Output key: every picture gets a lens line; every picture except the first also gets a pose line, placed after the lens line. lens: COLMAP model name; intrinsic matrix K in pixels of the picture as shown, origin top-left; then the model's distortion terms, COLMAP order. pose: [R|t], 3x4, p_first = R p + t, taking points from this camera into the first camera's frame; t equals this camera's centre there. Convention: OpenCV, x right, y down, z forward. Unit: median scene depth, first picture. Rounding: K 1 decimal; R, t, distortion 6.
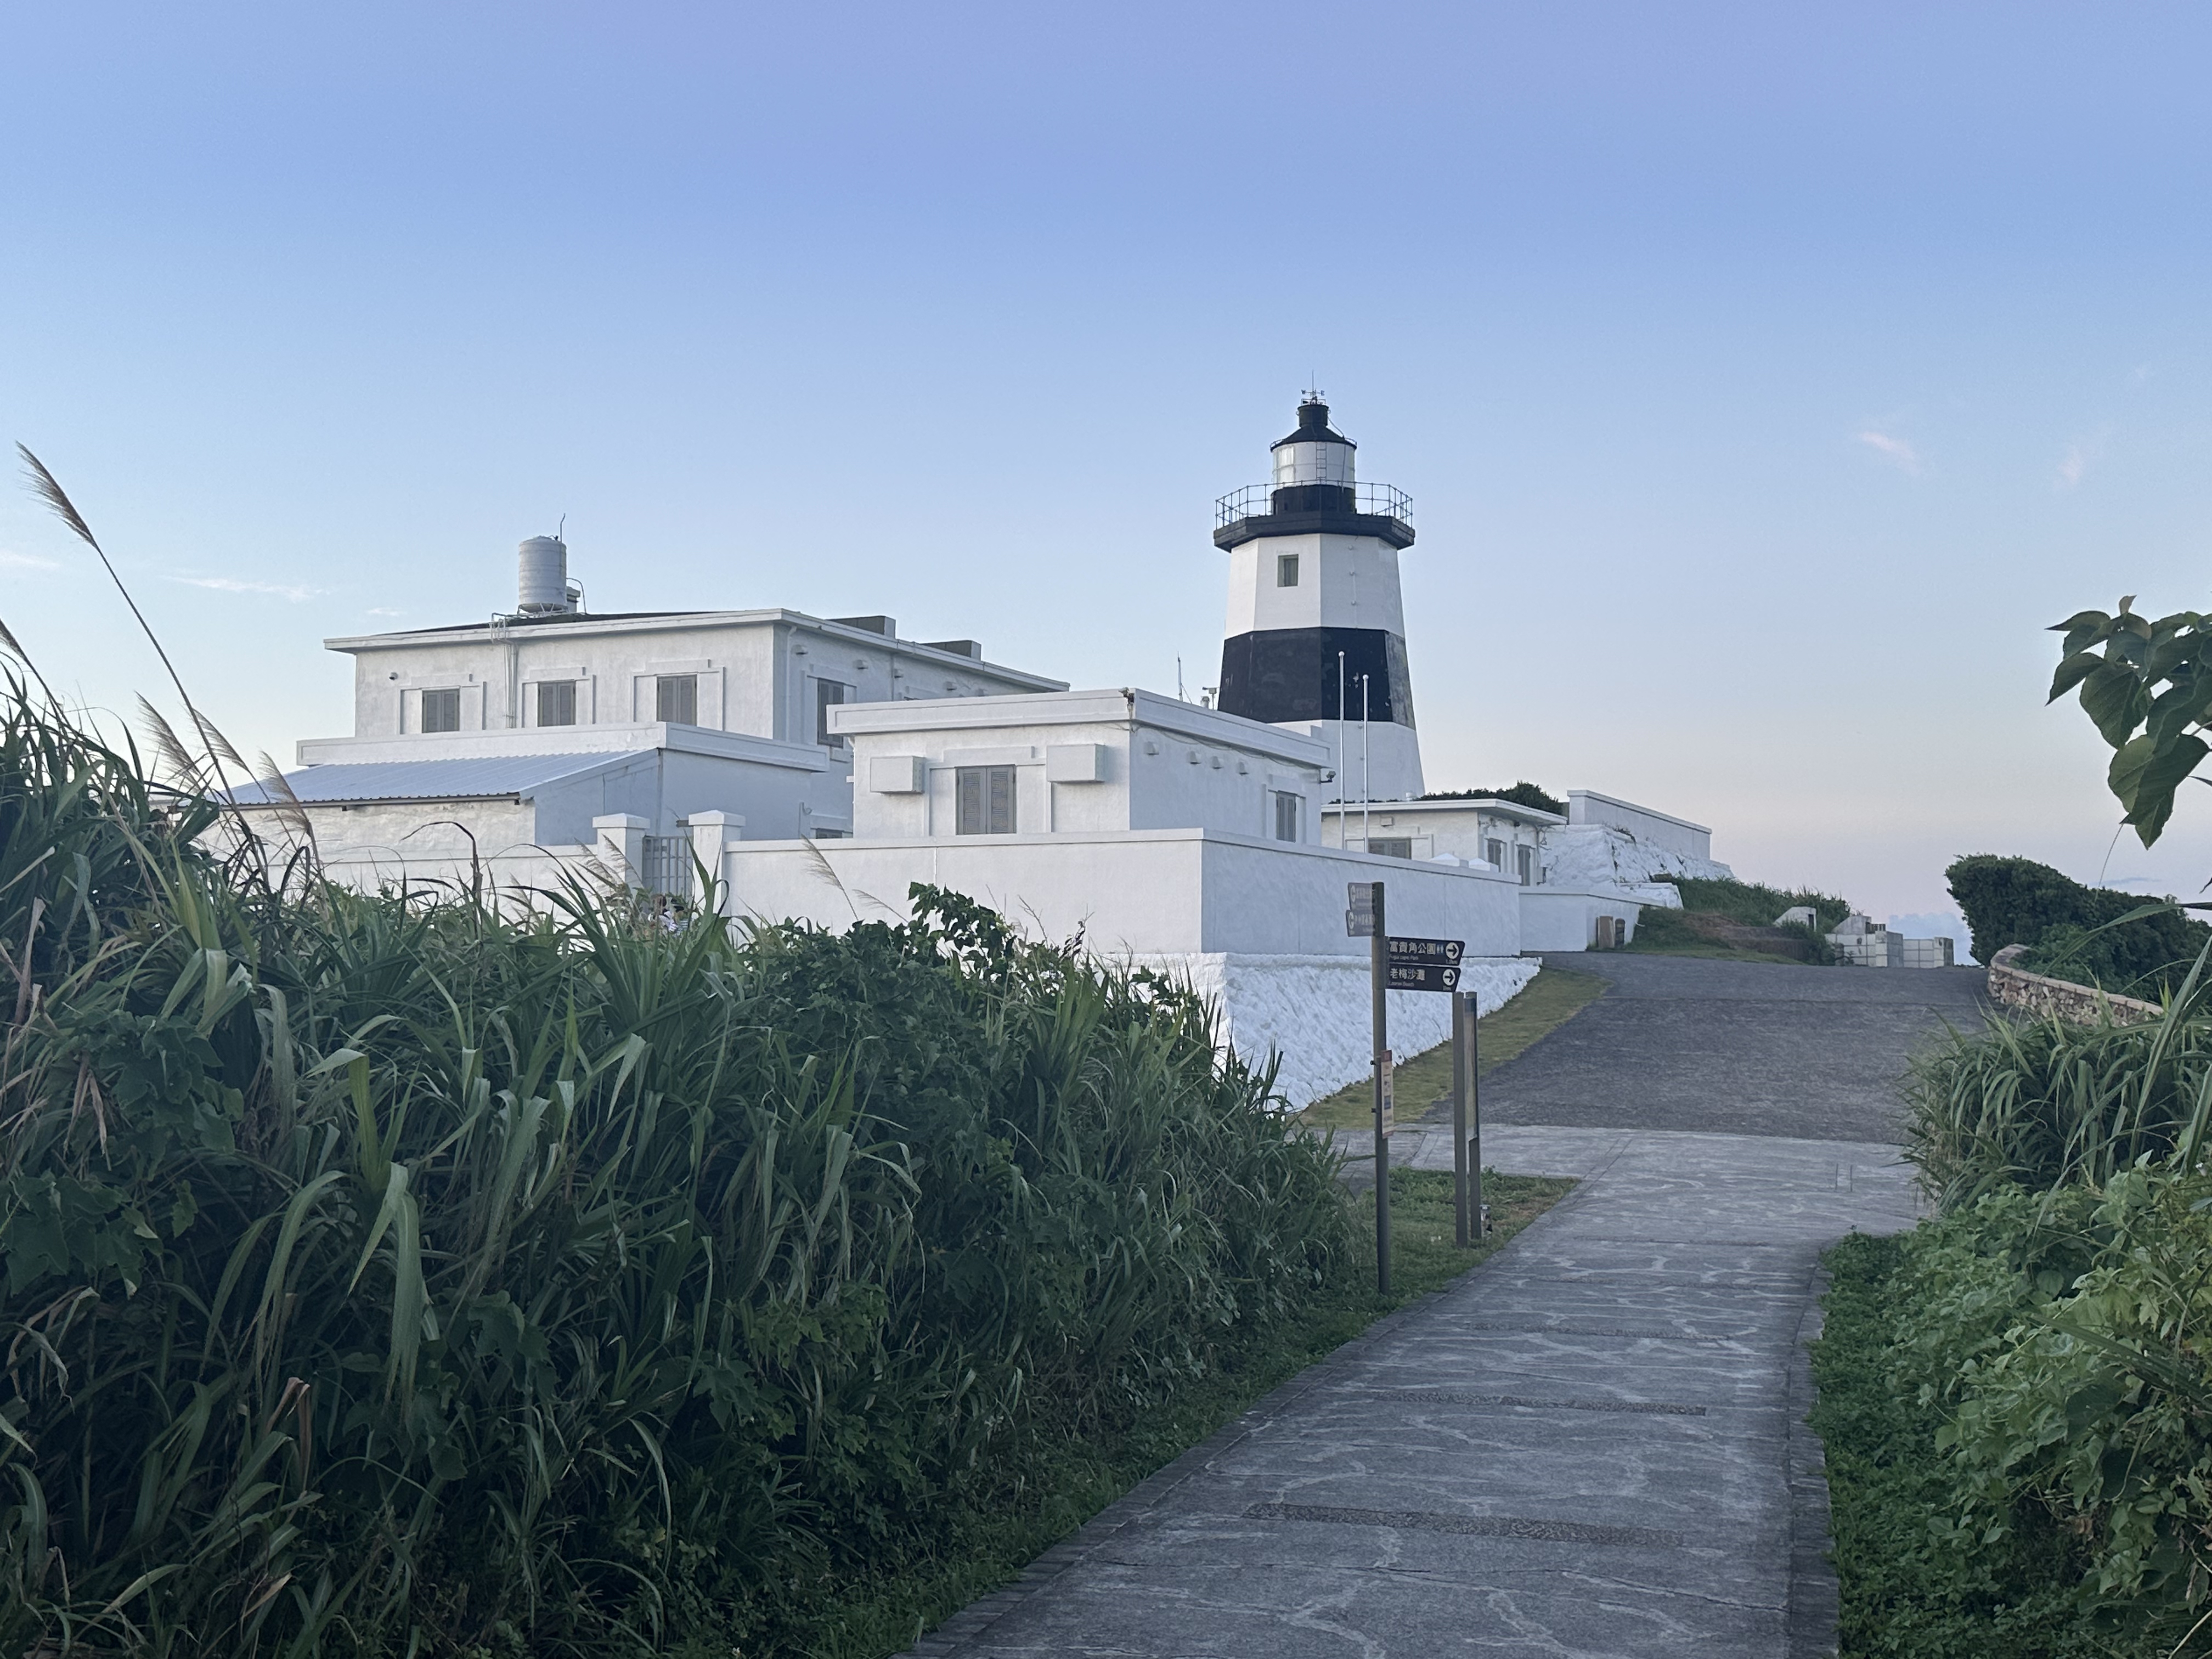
lens RADIAL K [[2417.2, 0, 1106.4], [0, 2417.2, 833.7], [0, 0, 1]] dist [0.011241, 0.000000]
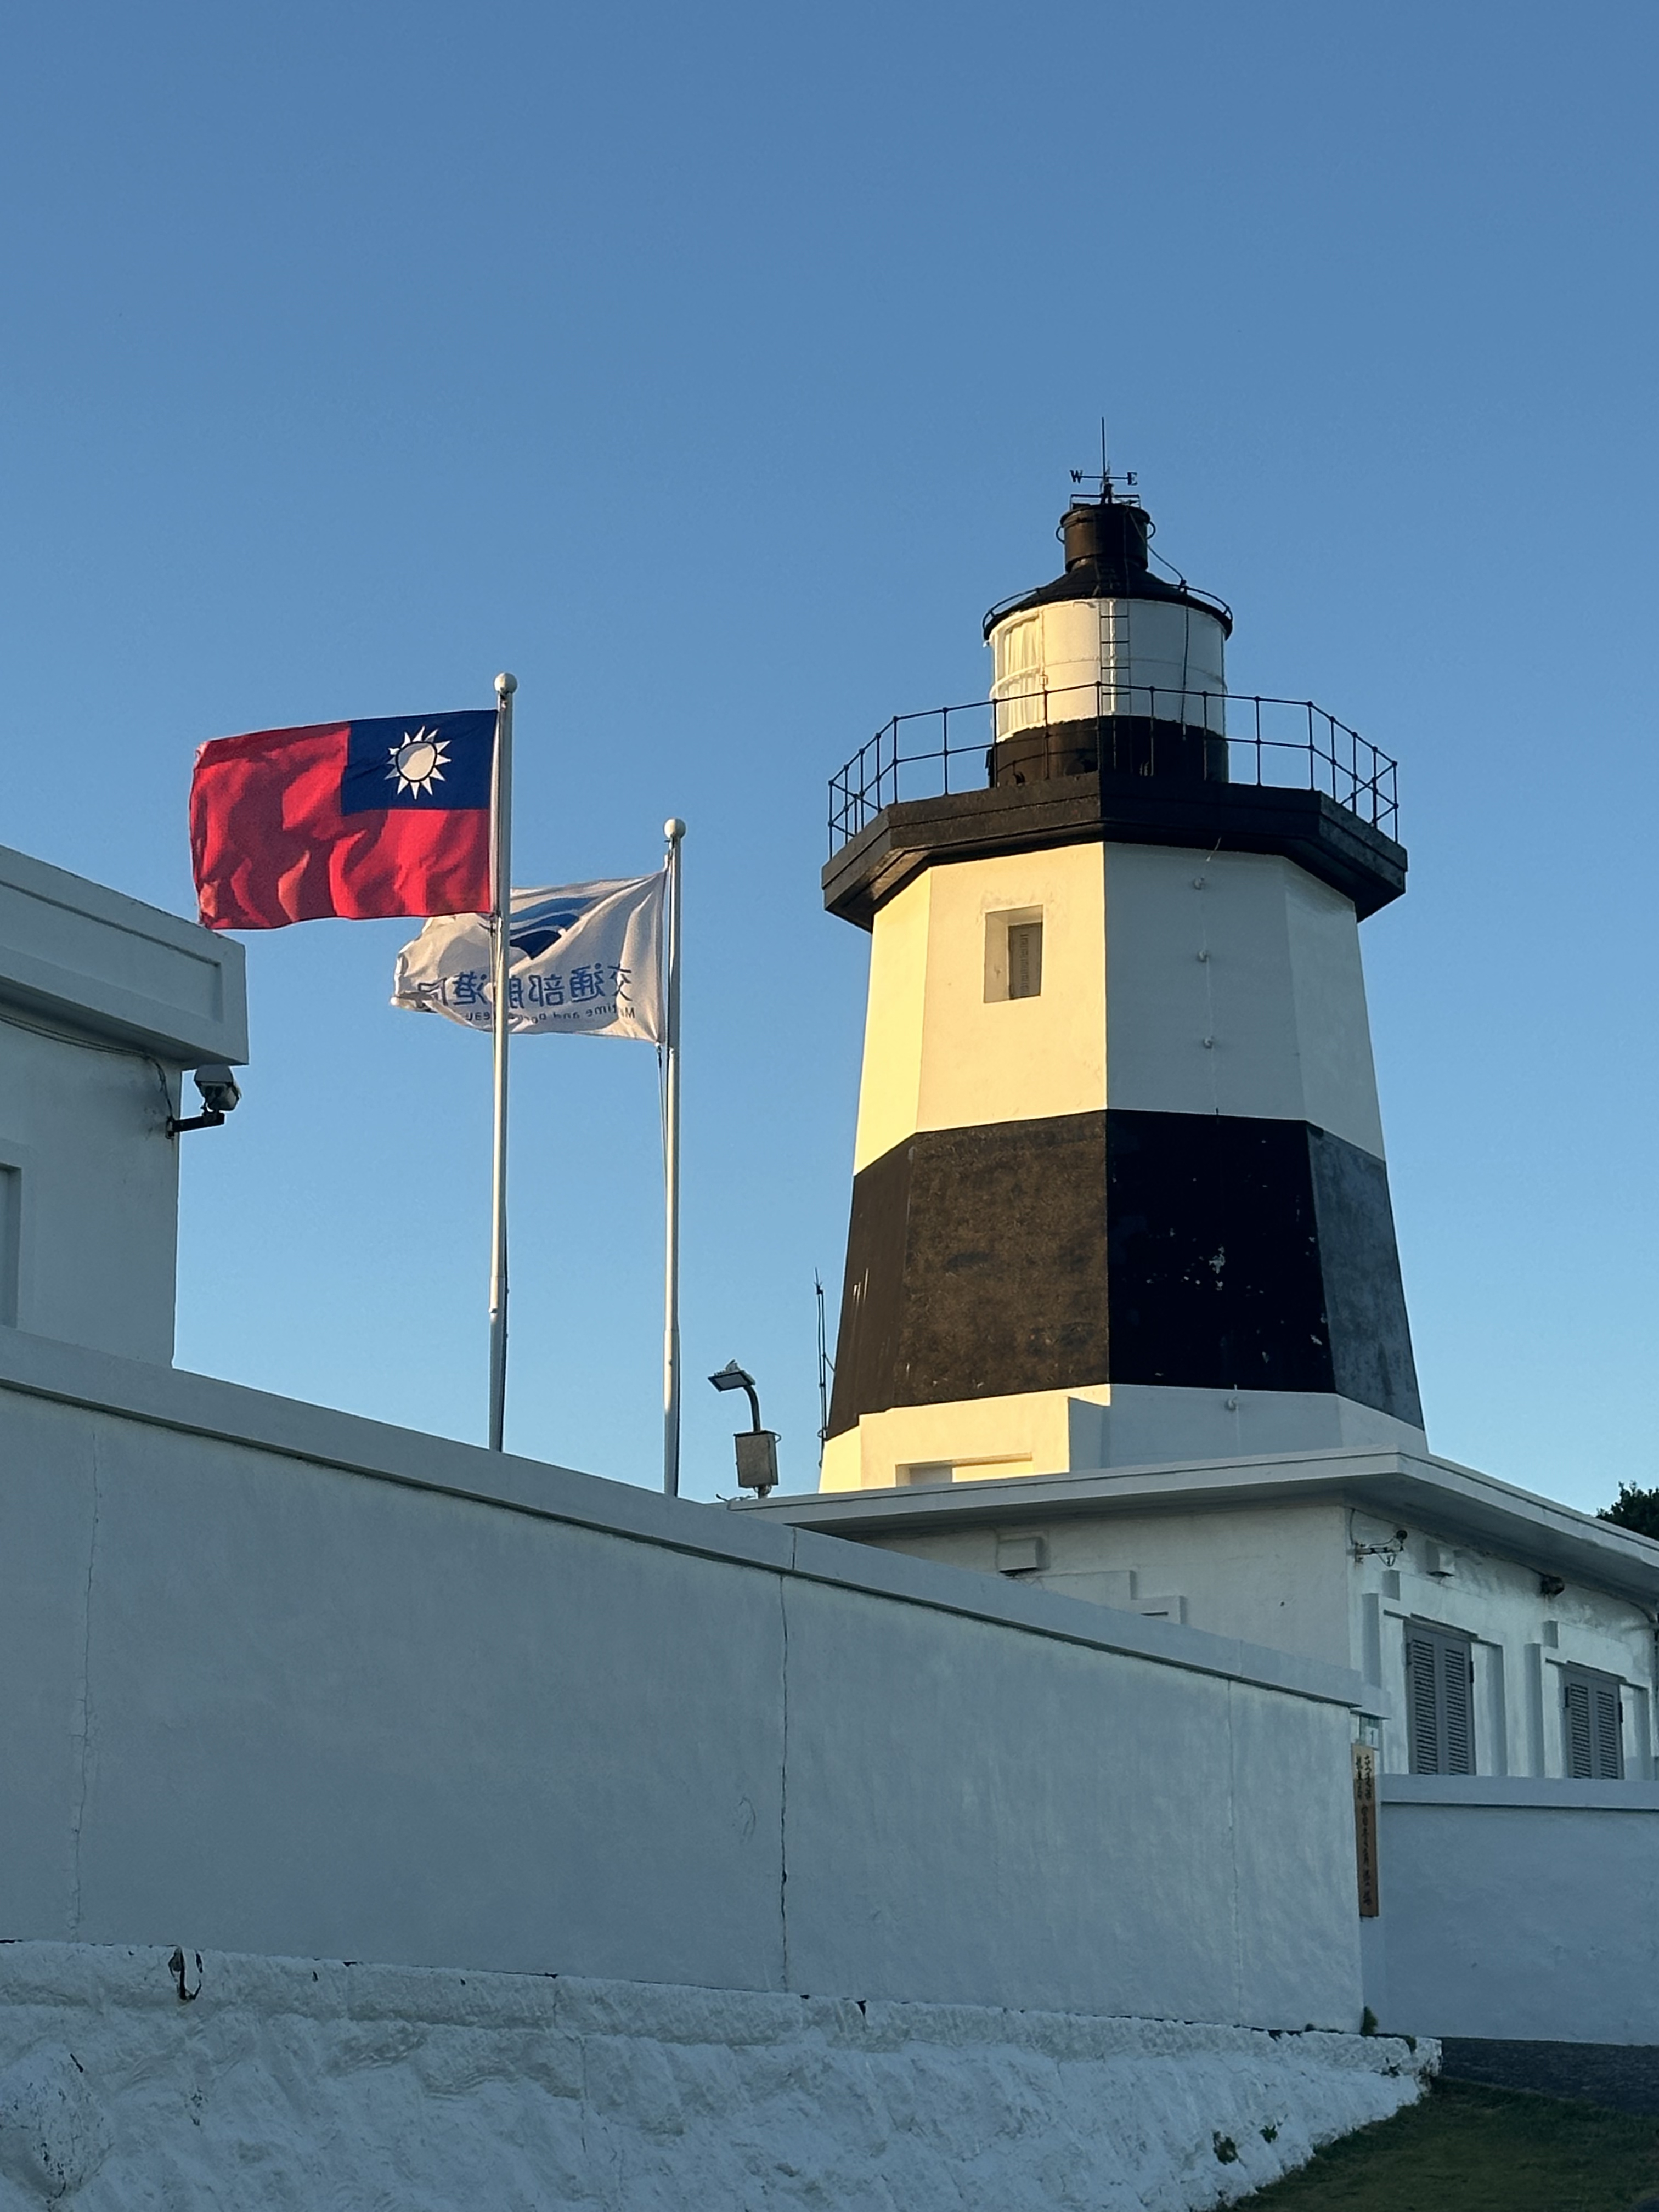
lens RADIAL K [[4779.6, 0, 826.4], [0, 4779.6, 1109.7], [0, 0, 1]] dist [0.087177, 0.000000]
pose [[0.997093, -0.019288, -0.073710, 0.125086], [0.006631, 0.985724, -0.168240, 0.032390], [0.075903, 0.167262, 0.982986, 0.438313]]
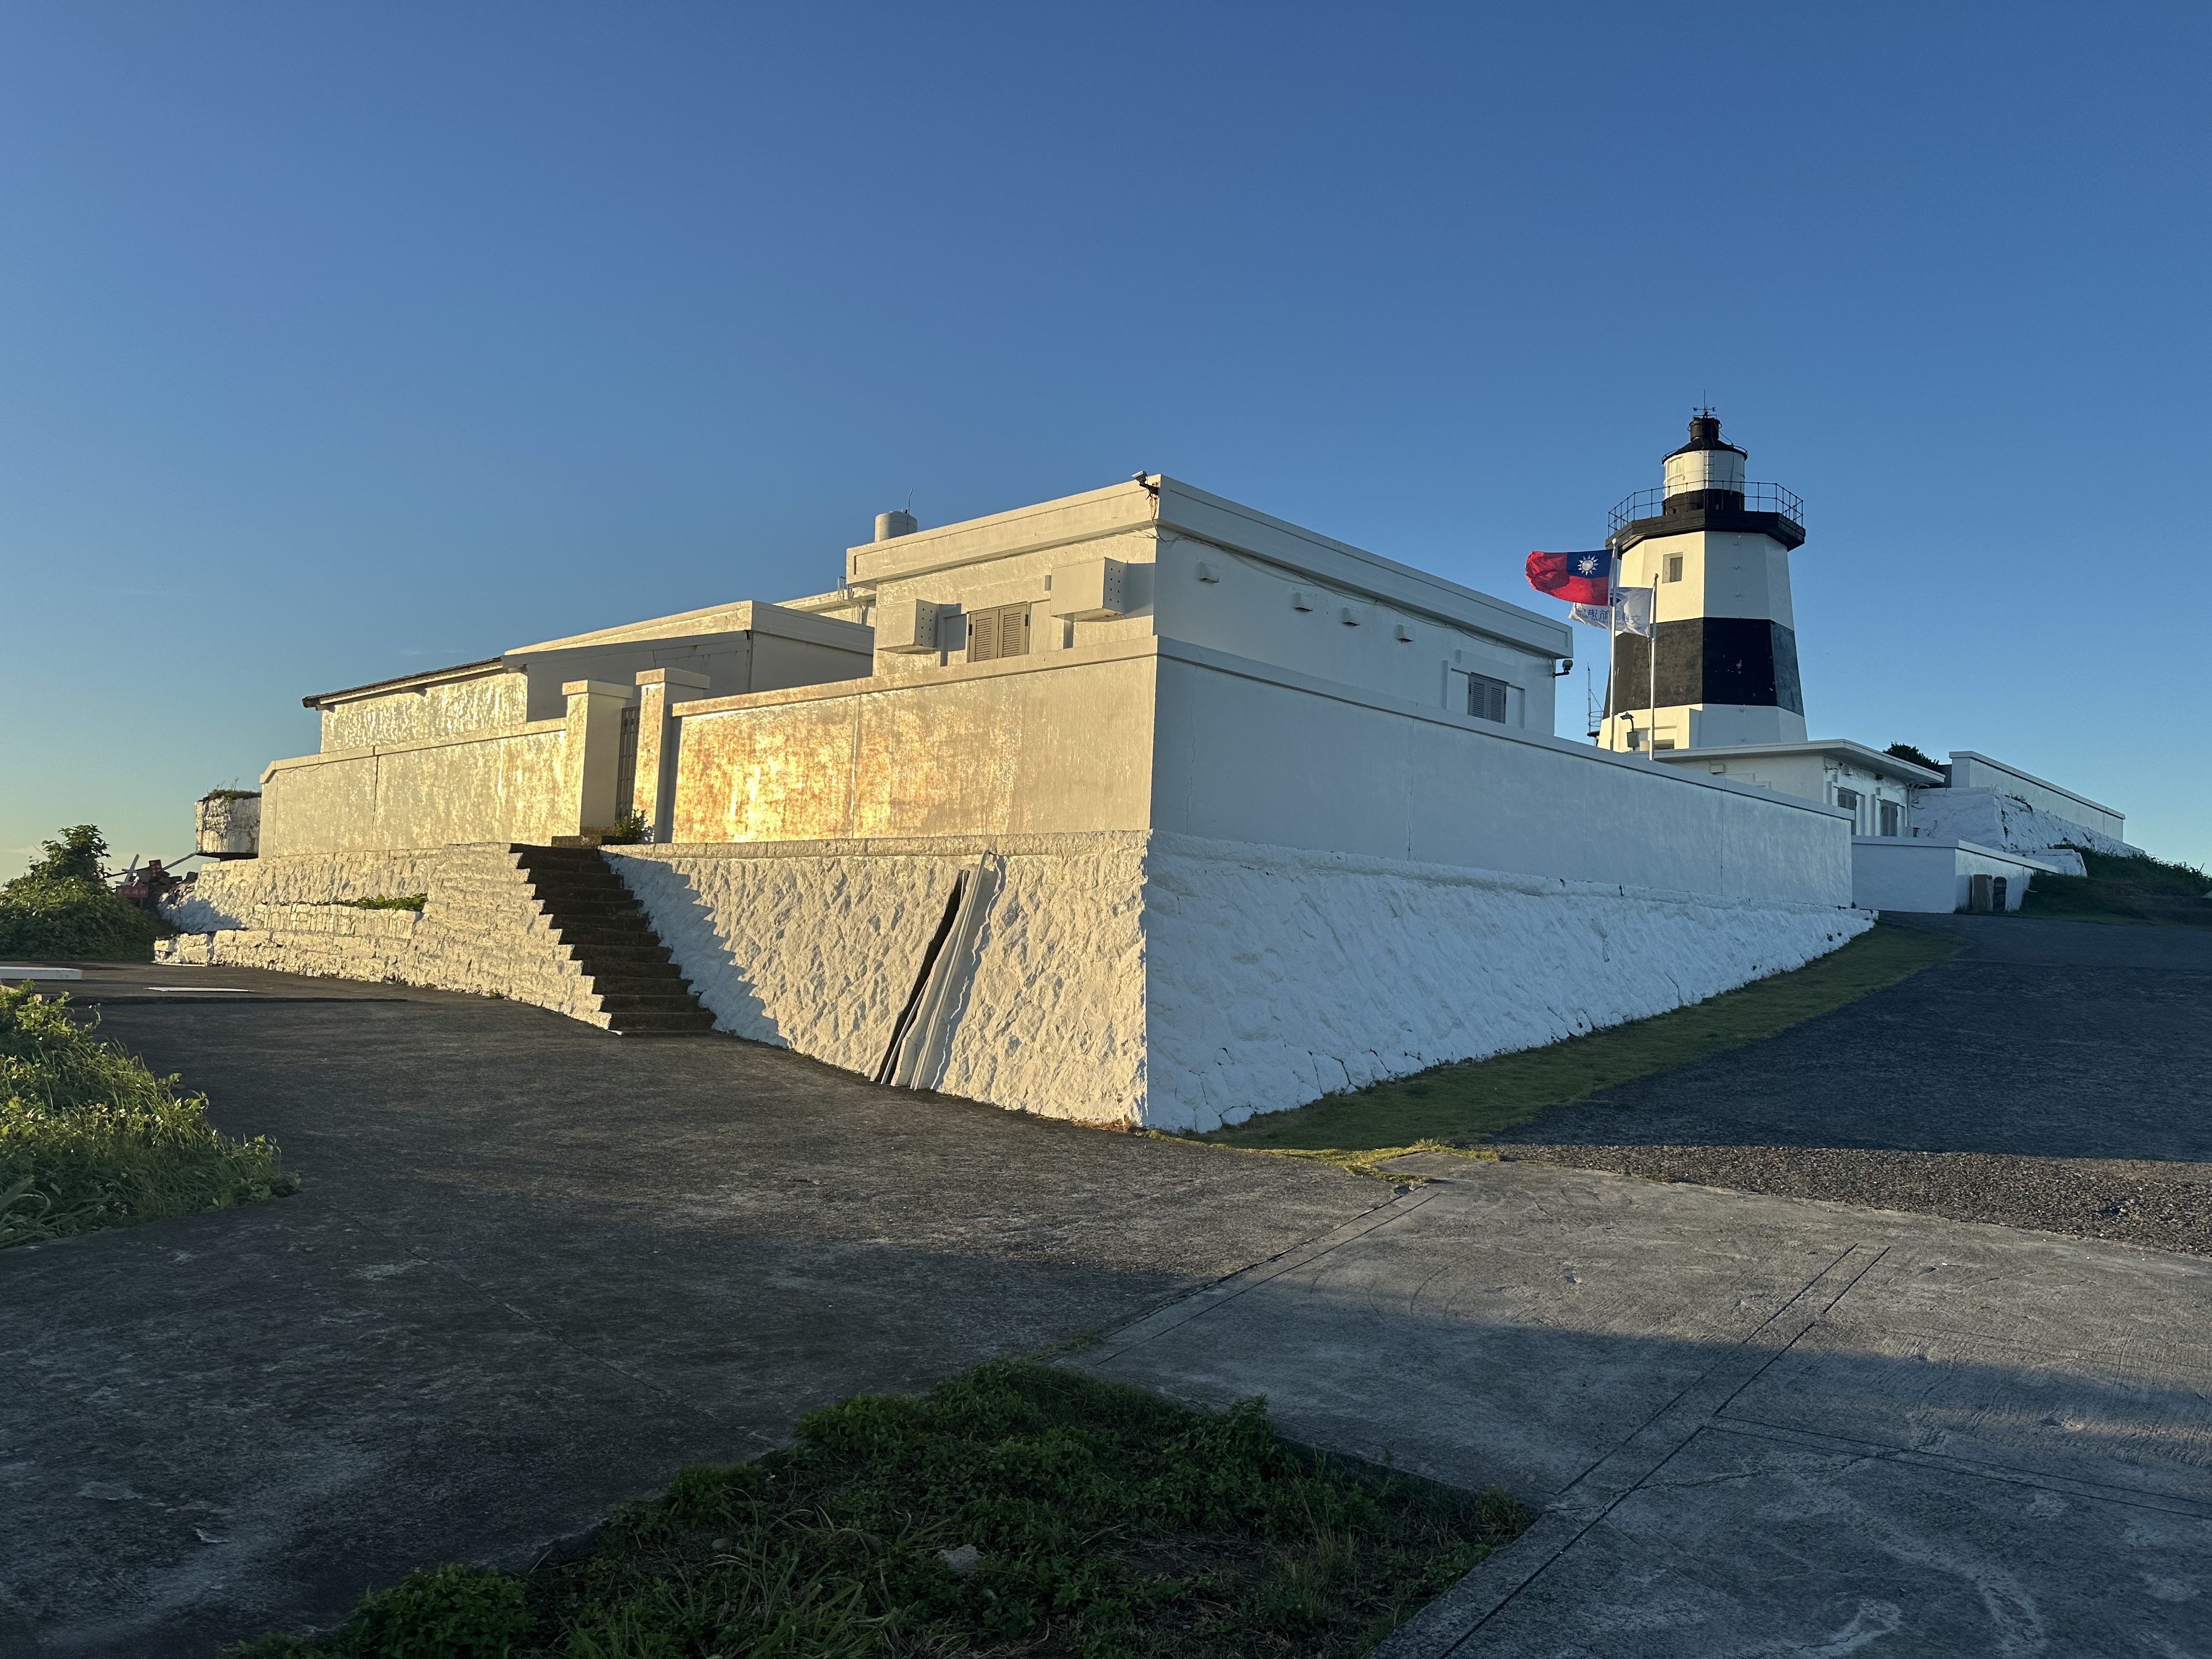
lens RADIAL K [[1562.5, 0, 1111.0], [0, 1562.5, 818.3], [0, 0, 1]] dist [0.033097, -0.016545]
pose [[0.945818, 0.011673, -0.324487, 0.085103], [-0.019213, 0.999615, -0.020042, 0.028169], [0.324128, 0.025190, 0.945678, 0.329871]]
